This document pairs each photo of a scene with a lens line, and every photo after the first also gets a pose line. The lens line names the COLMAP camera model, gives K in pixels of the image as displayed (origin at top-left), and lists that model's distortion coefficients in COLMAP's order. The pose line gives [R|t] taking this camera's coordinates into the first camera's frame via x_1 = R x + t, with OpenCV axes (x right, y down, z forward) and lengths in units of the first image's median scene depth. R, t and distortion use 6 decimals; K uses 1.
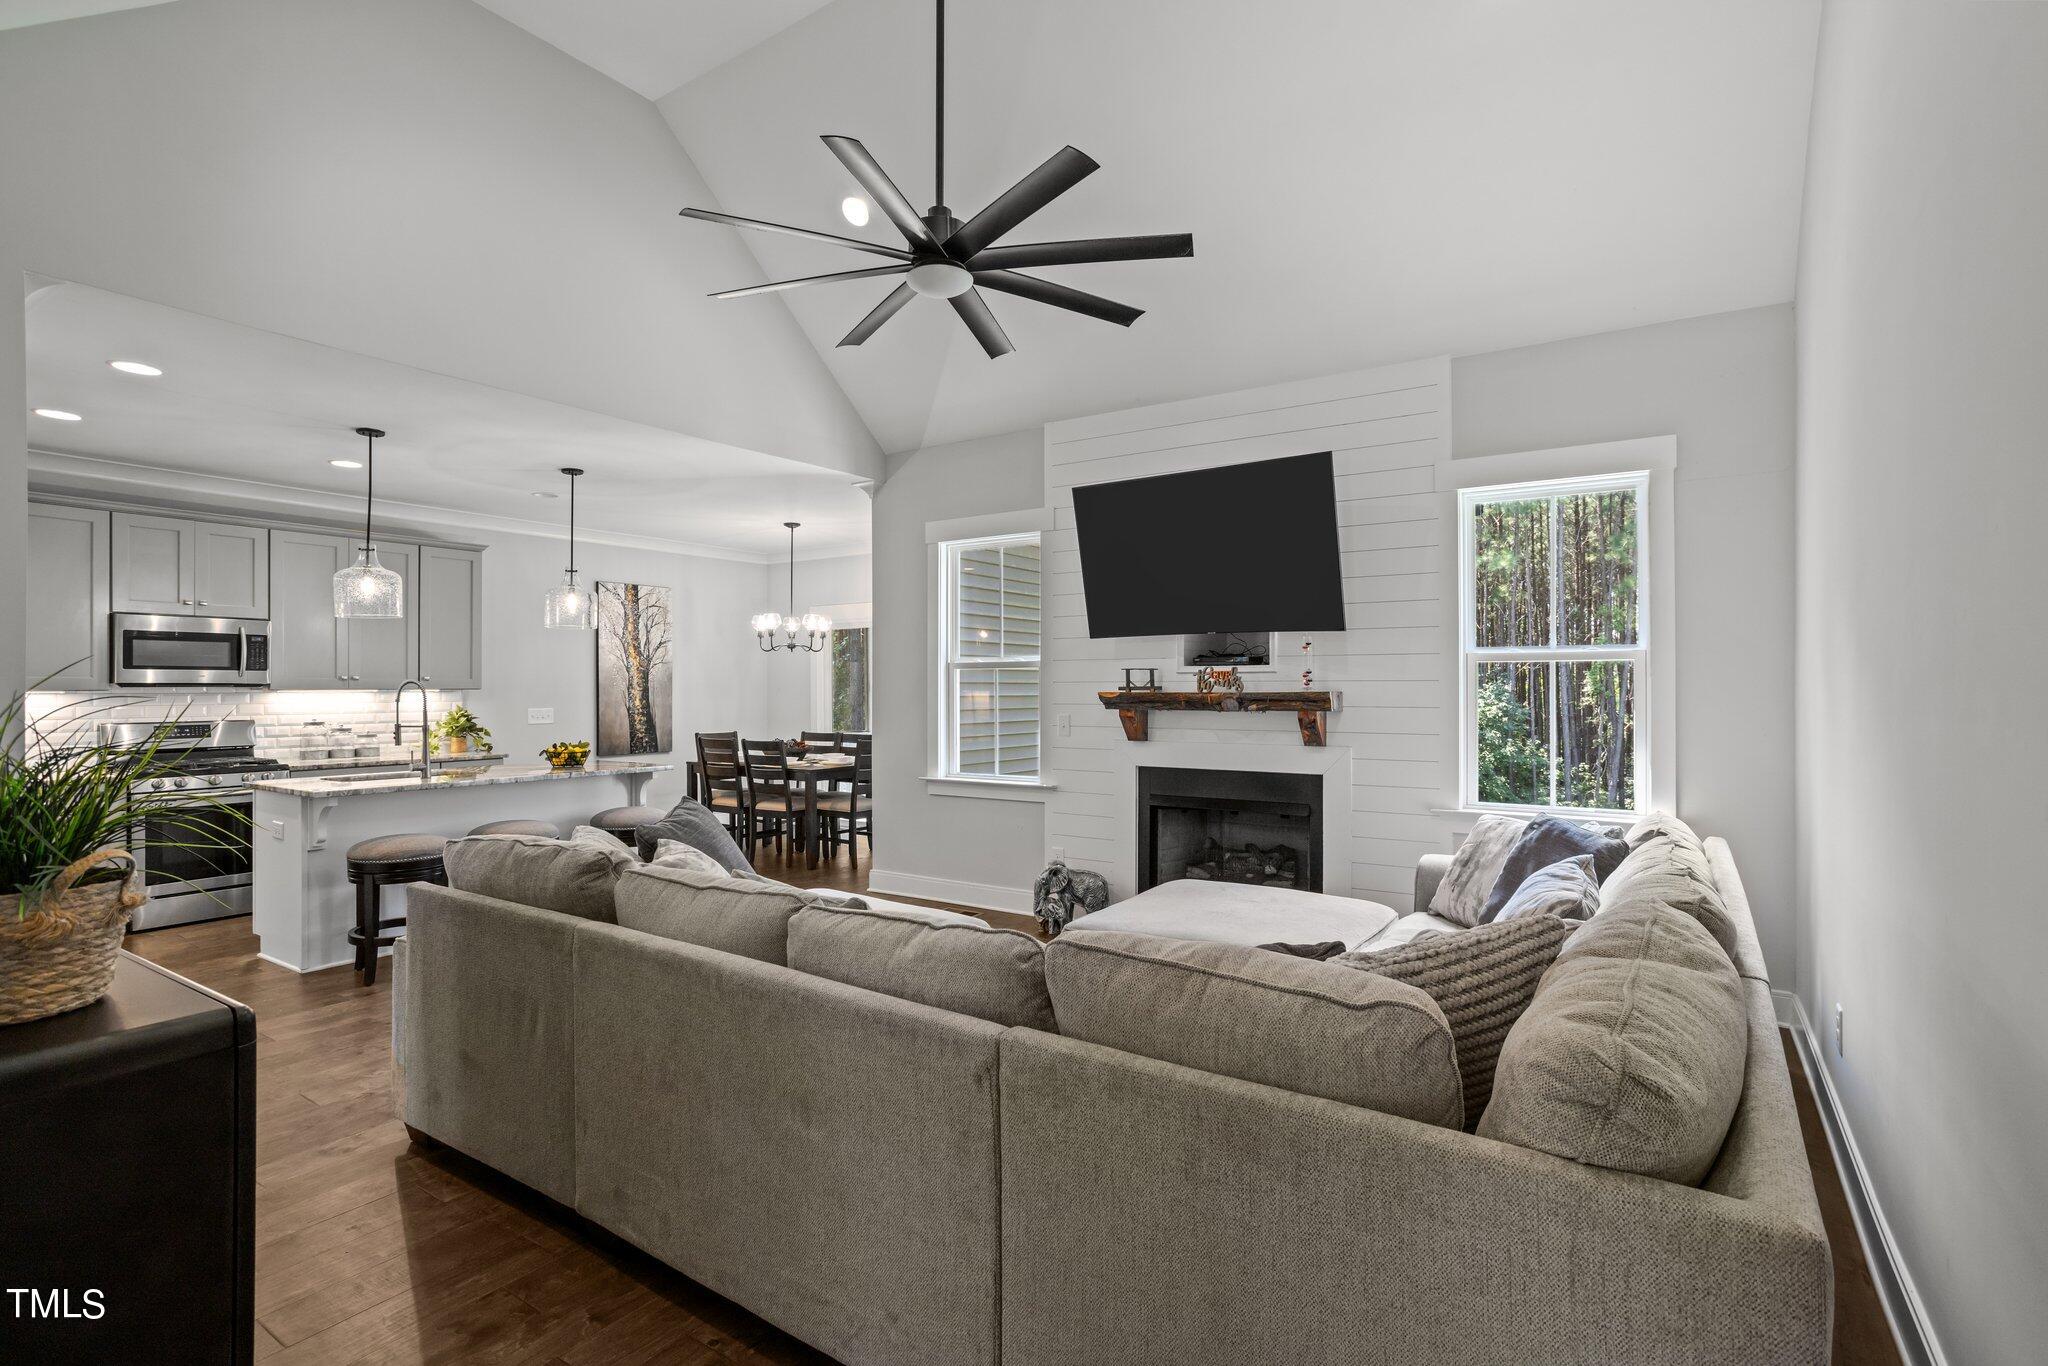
lens RADIAL K [[999.7, 0, 1007.1], [0, 999.7, 691.7], [0, 0, 1]] dist [0.005951, 0.015242]
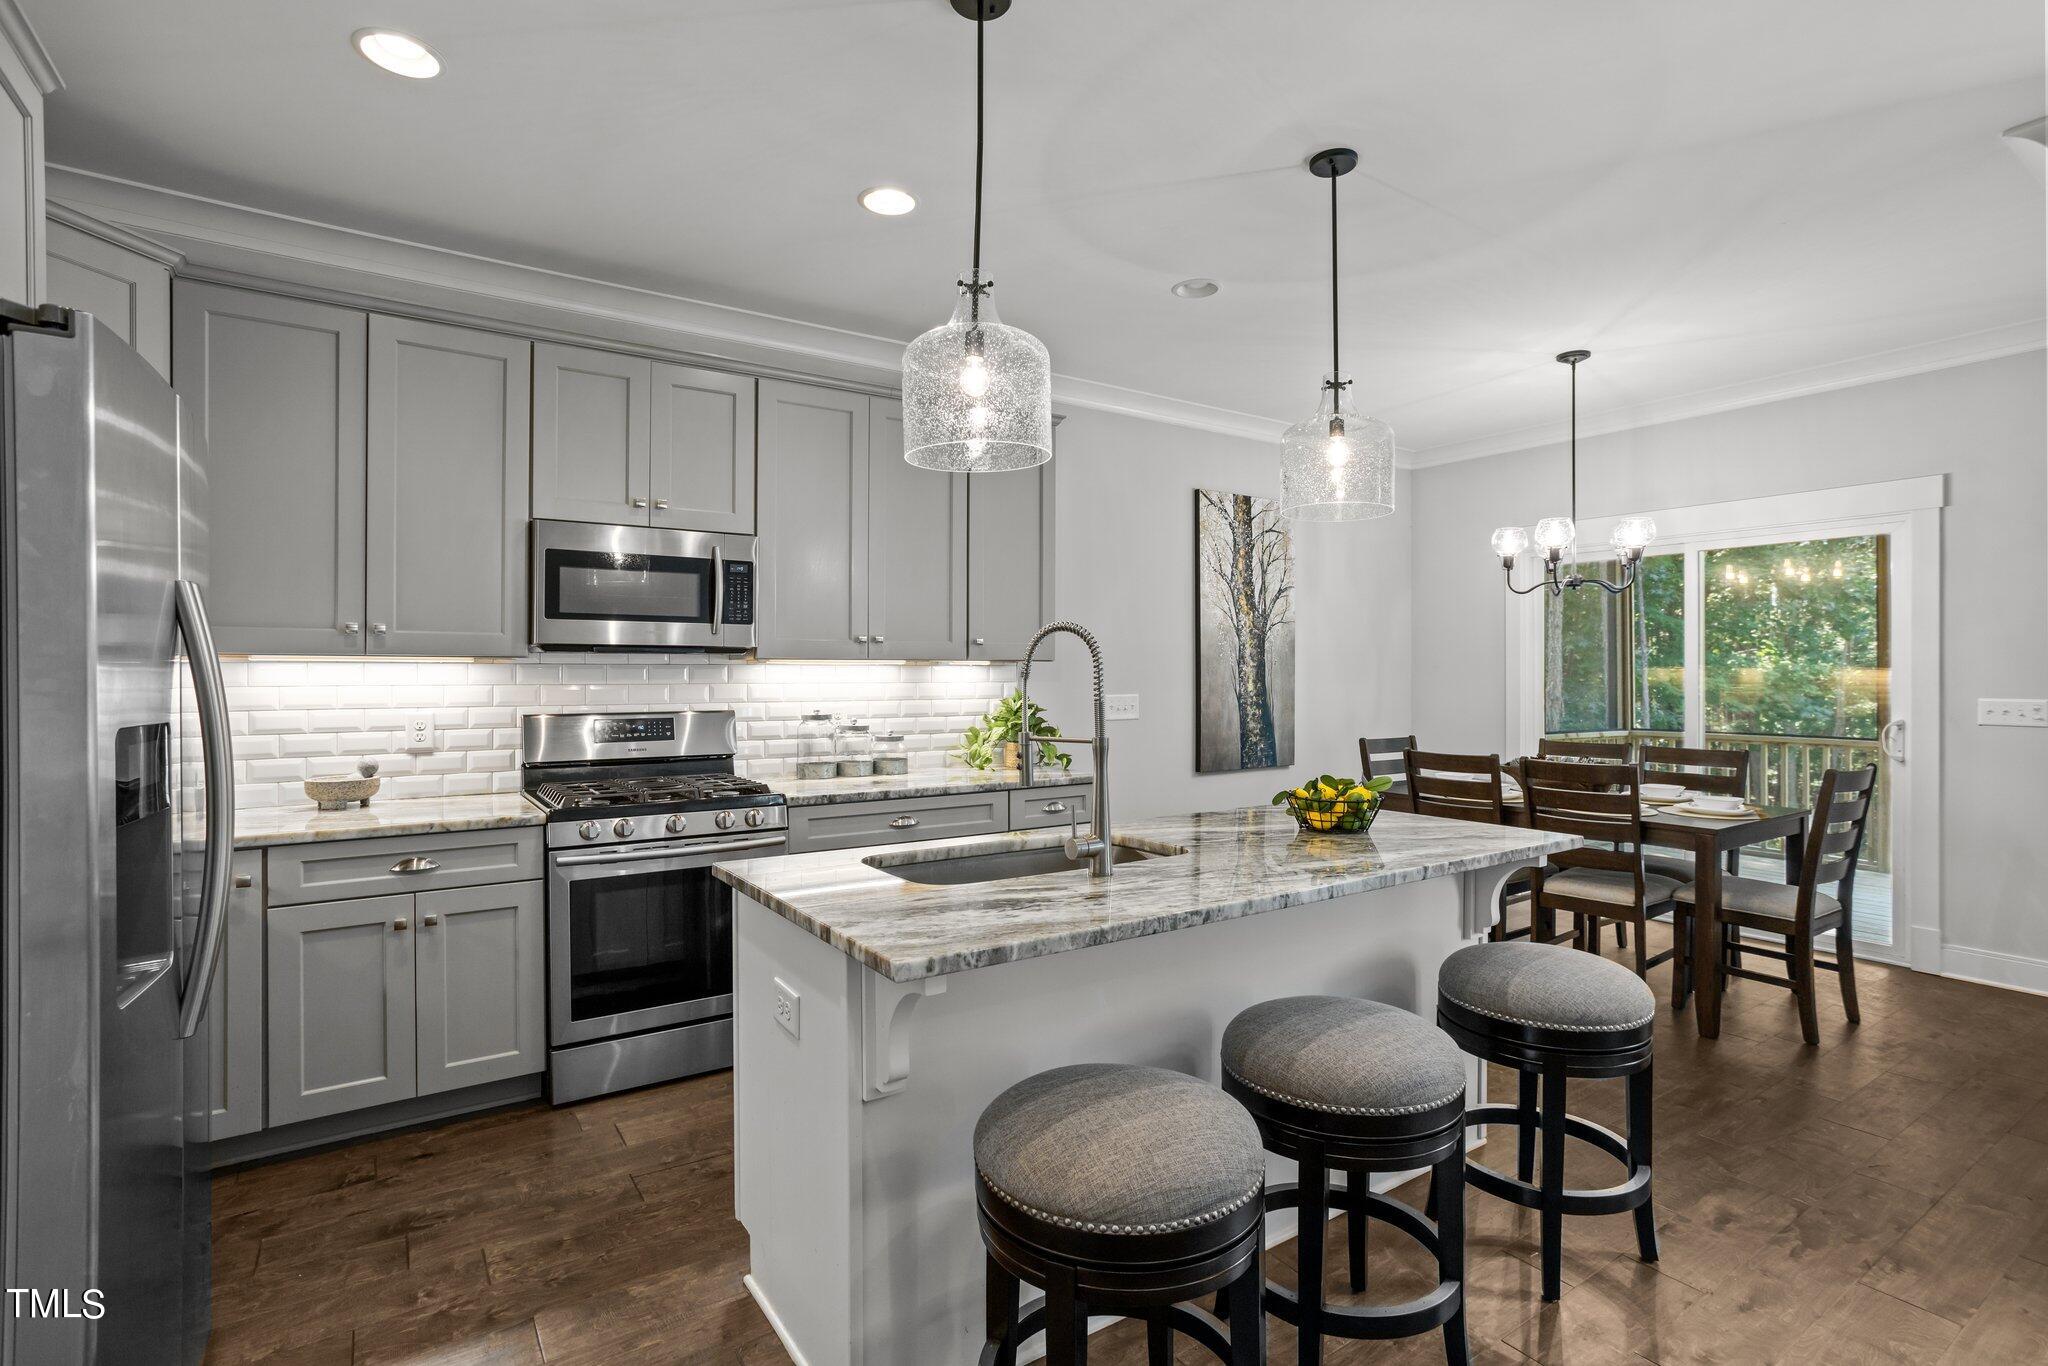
lens RADIAL K [[999.7, 0, 1068.7], [0, 999.7, 688.6], [0, 0, 1]] dist [0.005951, 0.015242]
pose [[0.950011, 0.006095, -0.312155, -0.352581], [-0.002879, 0.999938, 0.010764, 0.007489], [0.312202, -0.009327, 0.949970, 0.470230]]
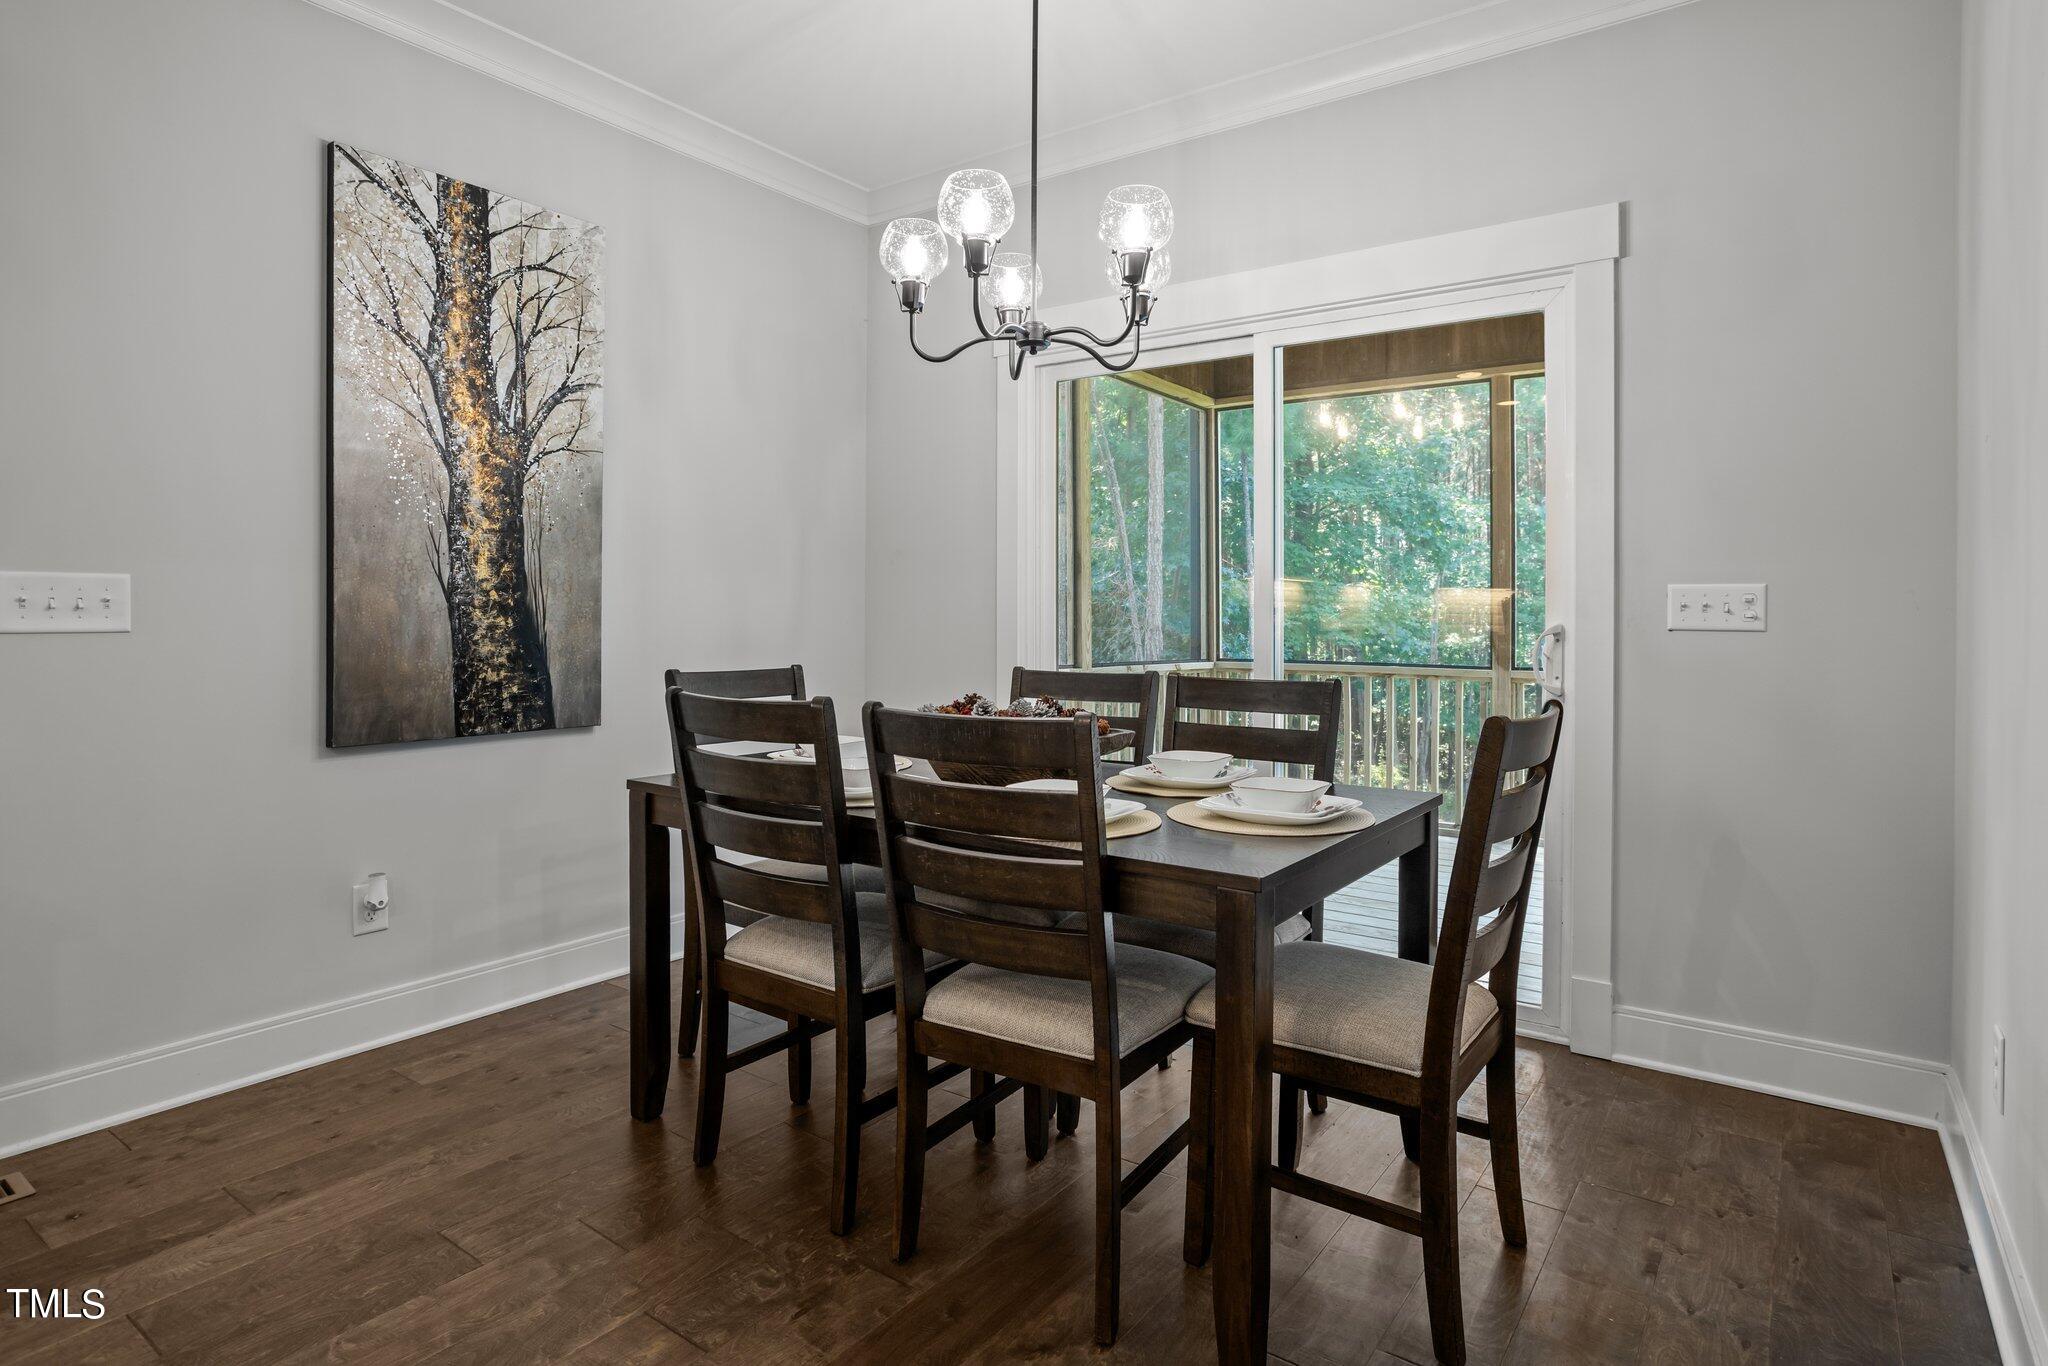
lens RADIAL K [[1107.6, 0, 1037.2], [0, 1107.6, 637.8], [0, 0, 1]] dist [-0.018342, 0.000569]
pose [[0.999970, 0.006268, -0.004570, -0.246227], [-0.006197, 0.999862, 0.015382, 0.031707], [0.004665, -0.015353, 0.999871, 0.824956]]
